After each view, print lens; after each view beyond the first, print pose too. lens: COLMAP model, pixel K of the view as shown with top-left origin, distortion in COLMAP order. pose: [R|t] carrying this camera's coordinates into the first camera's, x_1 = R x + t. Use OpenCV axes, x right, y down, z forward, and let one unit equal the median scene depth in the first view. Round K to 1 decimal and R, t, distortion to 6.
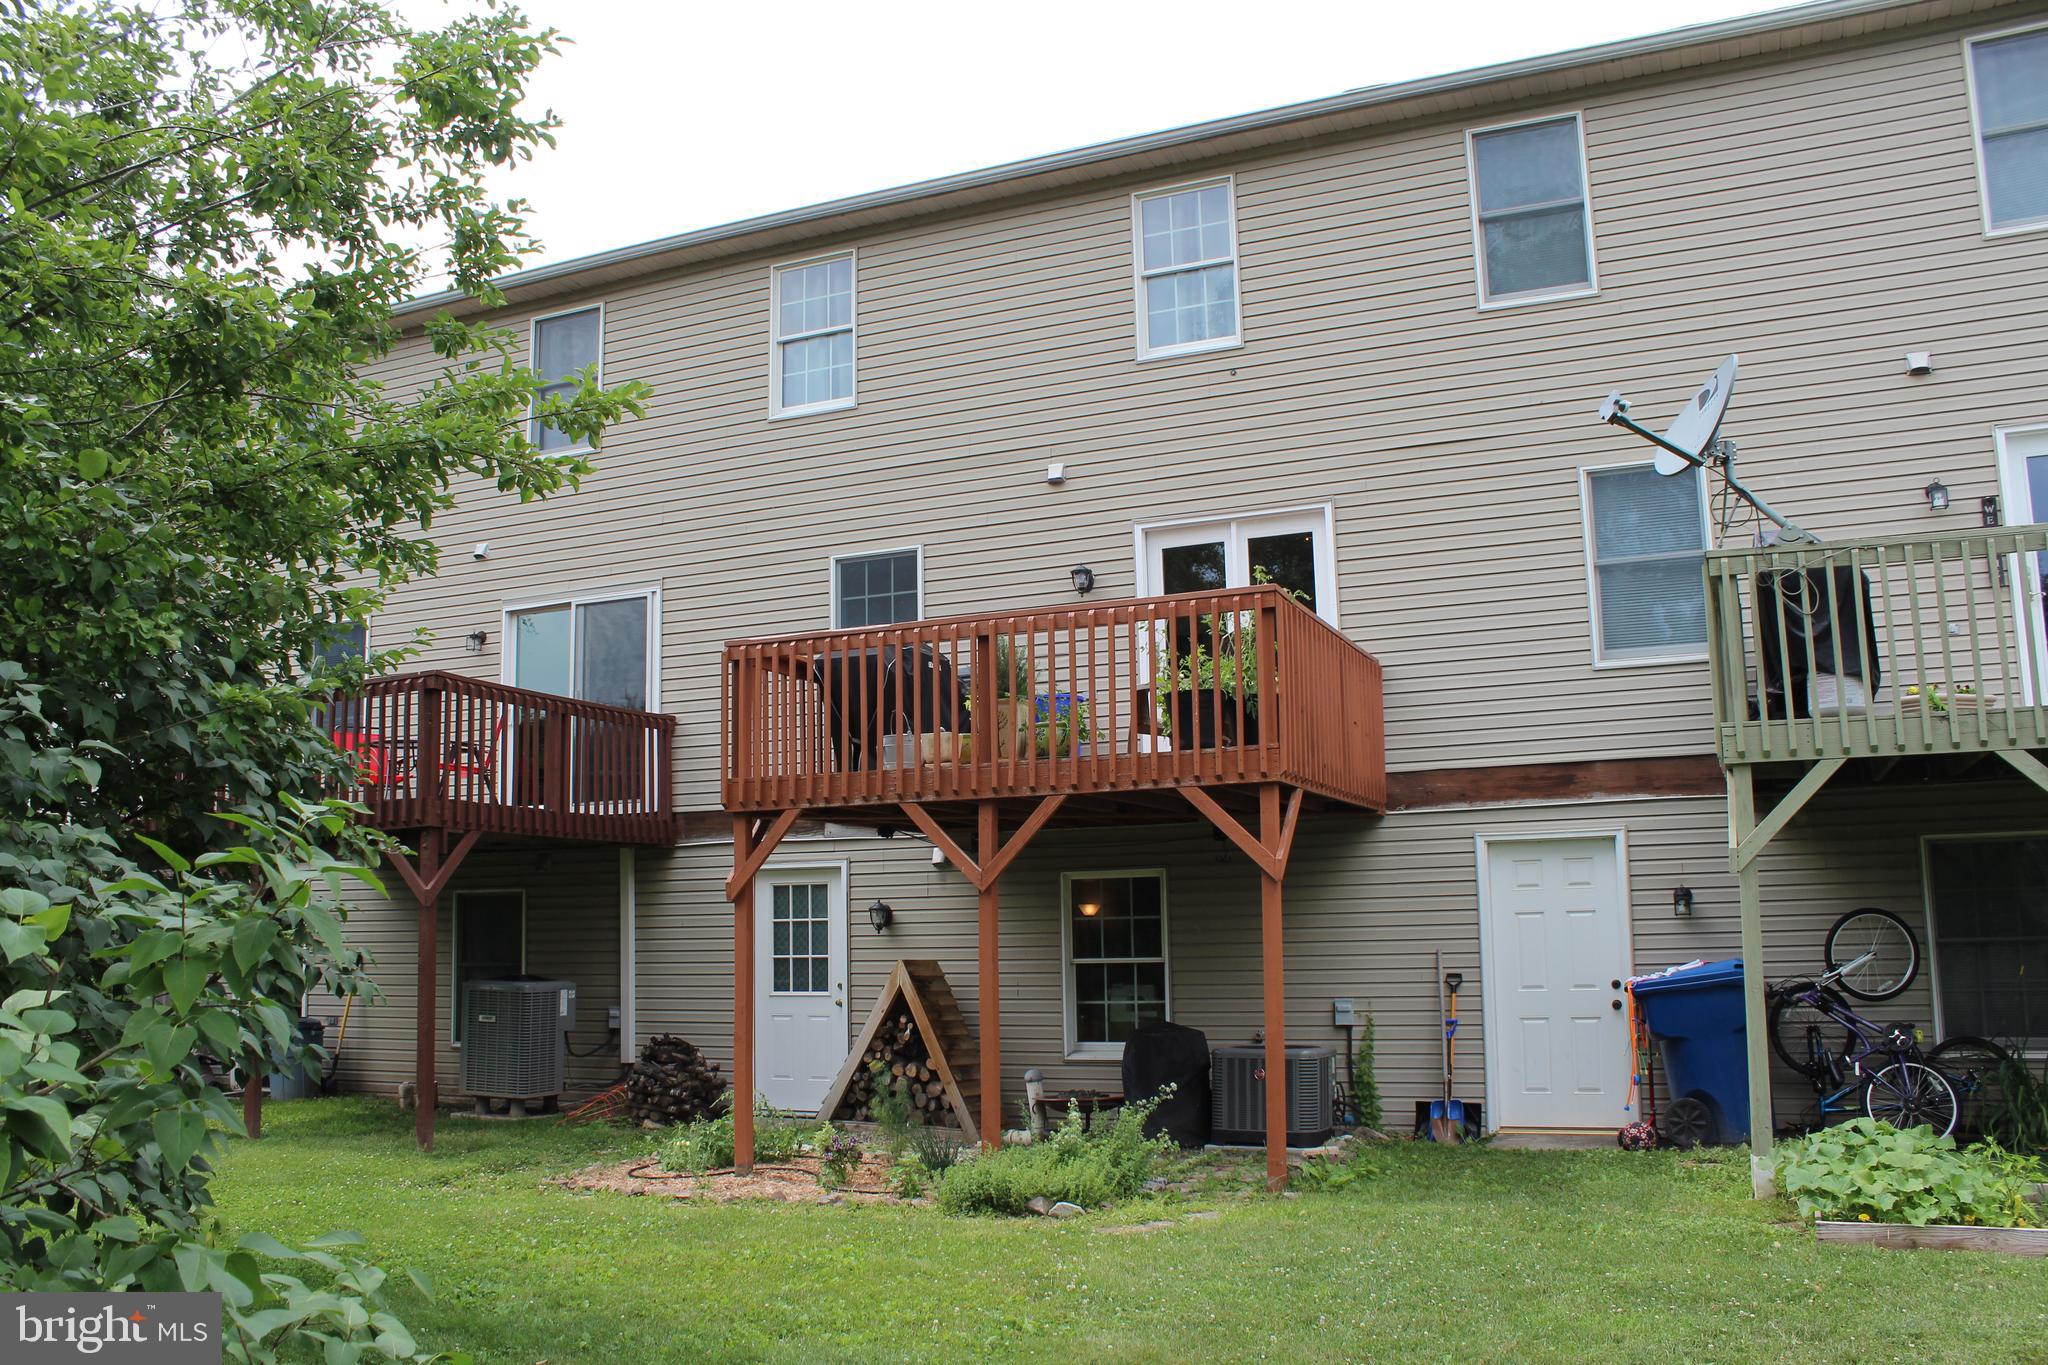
lens RADIAL K [[1716.1, 0, 1013.7], [0, 1716.1, 715.1], [0, 0, 1]] dist [-0.176363, 0.158546]
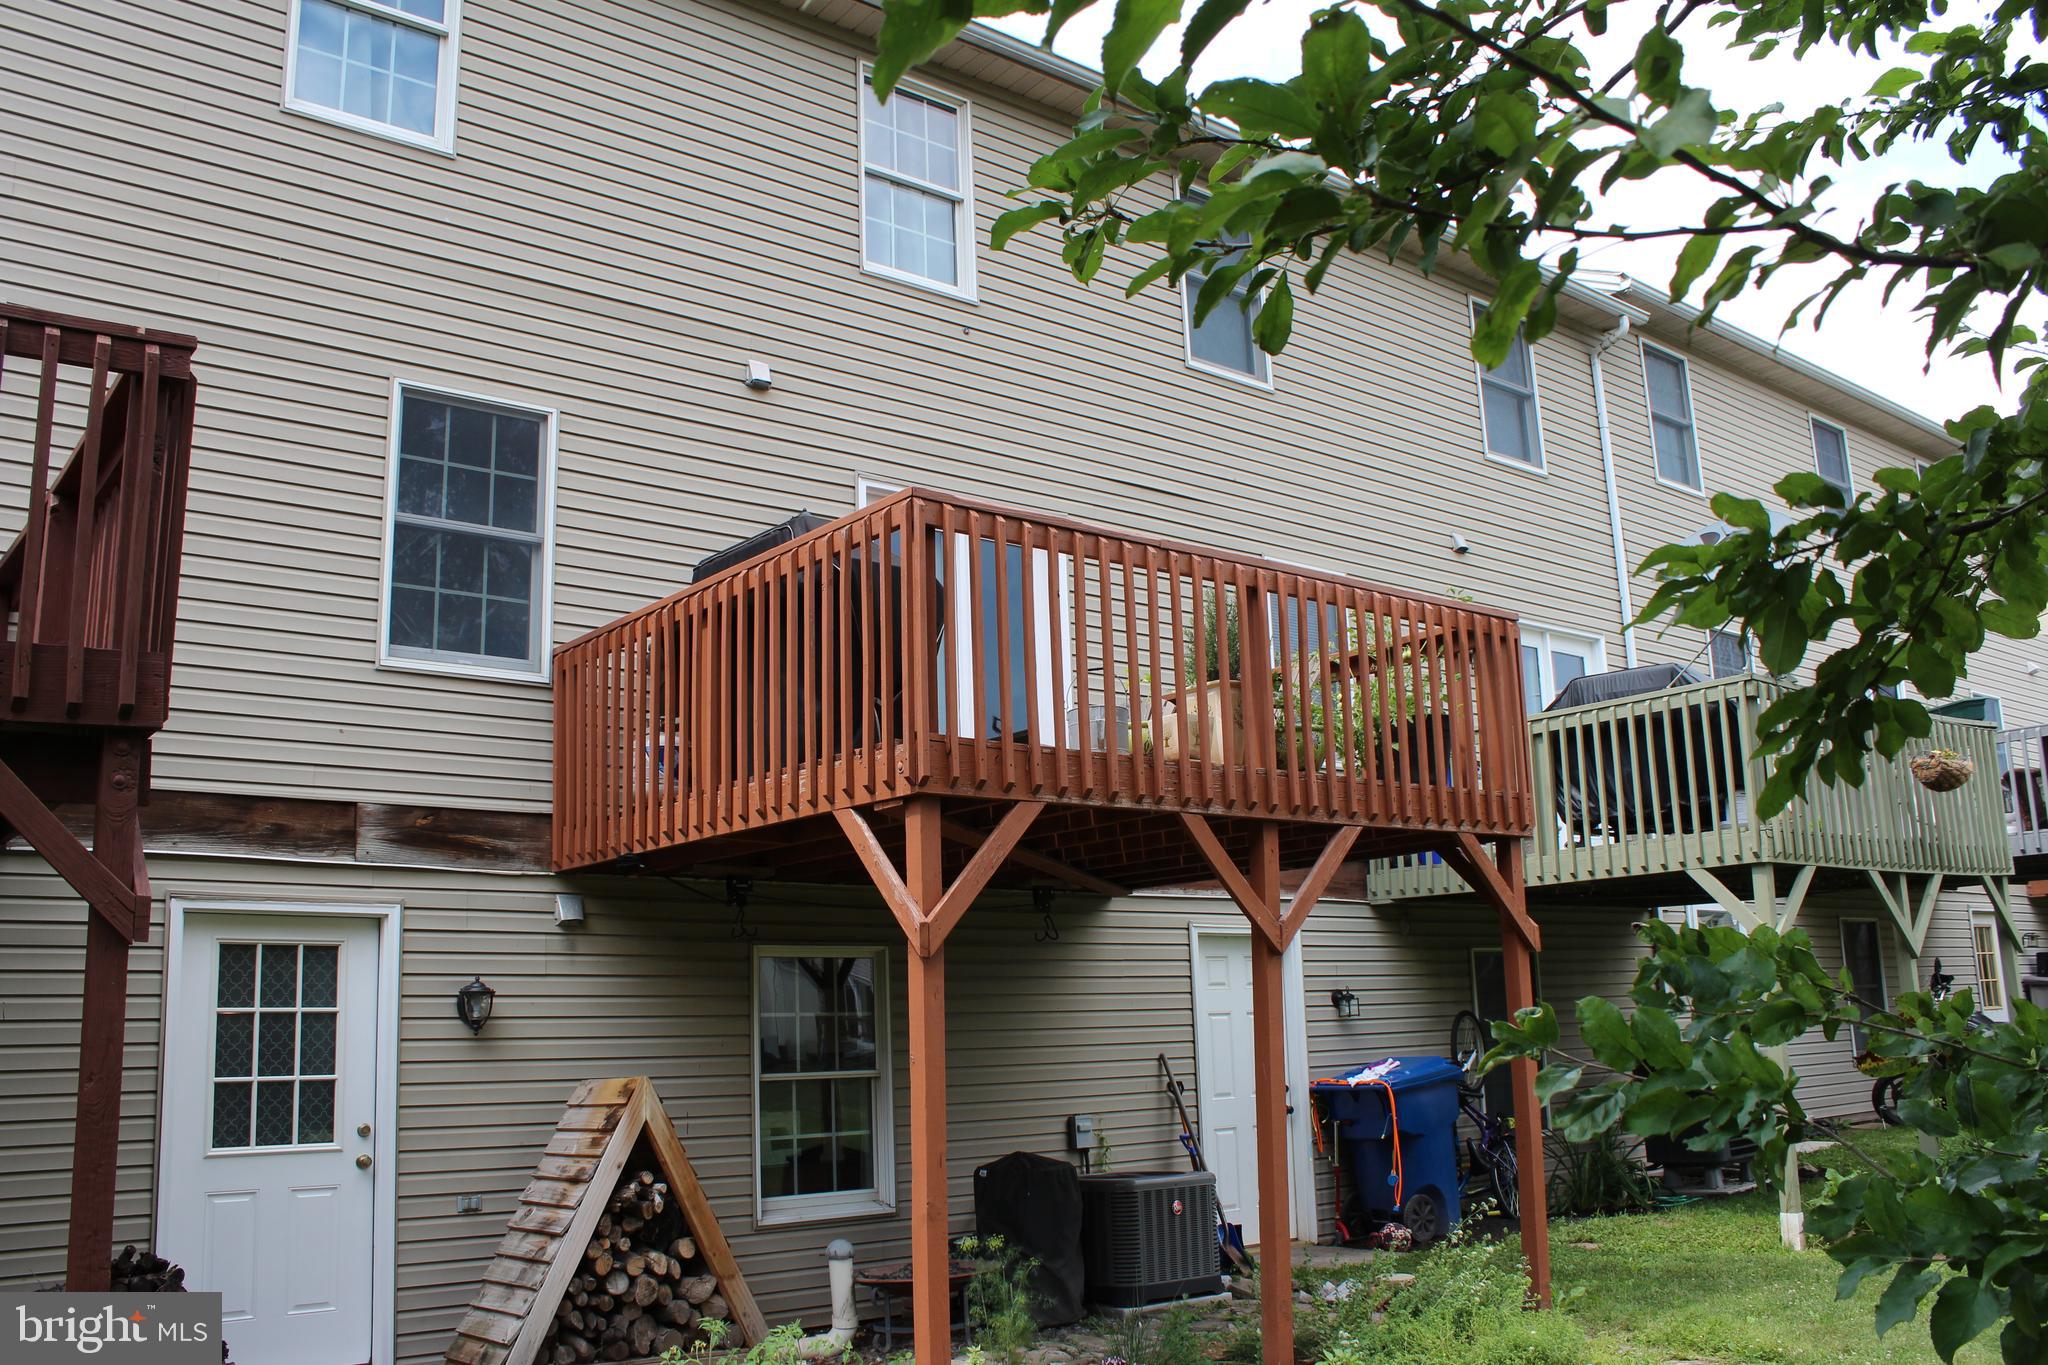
lens RADIAL K [[1716.1, 0, 1013.7], [0, 1716.1, 715.1], [0, 0, 1]] dist [-0.176363, 0.158546]
pose [[0.465907, 0.167469, 0.868841, -0.513682], [-0.088639, 0.985820, -0.142486, 0.087261], [-0.880383, -0.010628, 0.474144, 0.582074]]
